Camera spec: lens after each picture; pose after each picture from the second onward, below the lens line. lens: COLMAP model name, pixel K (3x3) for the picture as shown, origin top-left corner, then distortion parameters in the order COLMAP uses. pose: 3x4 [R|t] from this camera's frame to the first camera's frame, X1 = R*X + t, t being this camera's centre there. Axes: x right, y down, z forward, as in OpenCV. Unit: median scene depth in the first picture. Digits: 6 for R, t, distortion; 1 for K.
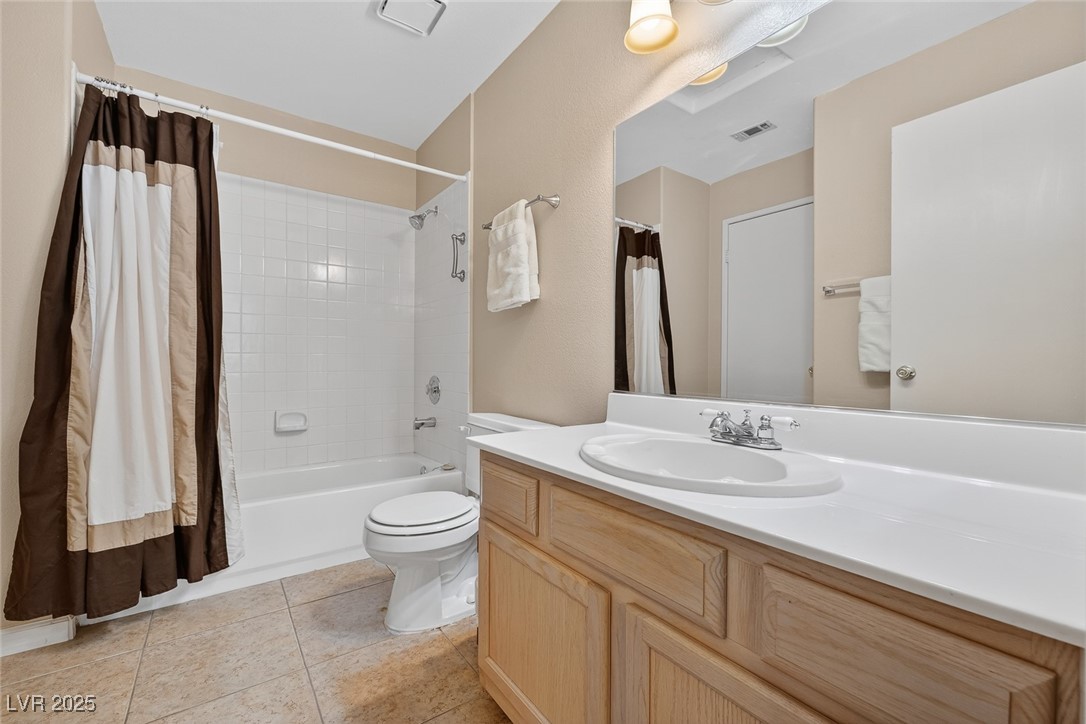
lens RADIAL K [[452.6, 0, 544.6], [0, 452.6, 361.5], [0, 0, 1]] dist [-0.000978, -0.000103]
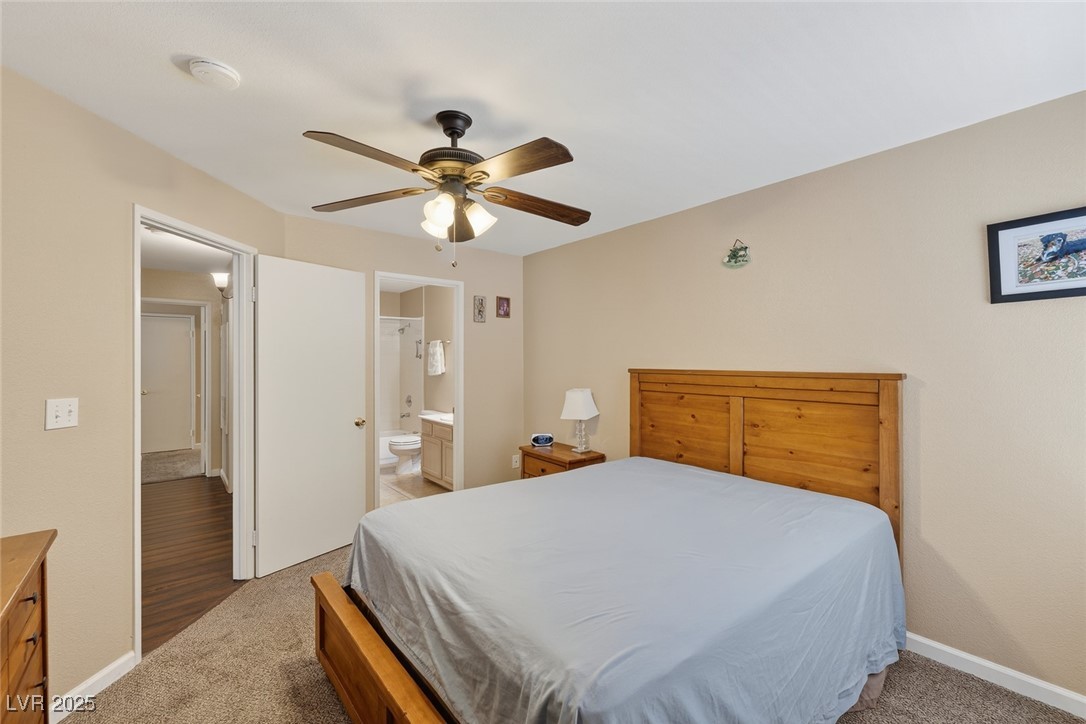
lens RADIAL K [[452.6, 0, 544.6], [0, 452.6, 361.5], [0, 0, 1]] dist [-0.000978, -0.000103]
pose [[0.998157, -0.005200, 0.060466, 0.448240], [0.005119, 0.999986, 0.001498, -0.201919], [-0.060472, -0.001186, 0.998169, -1.957524]]
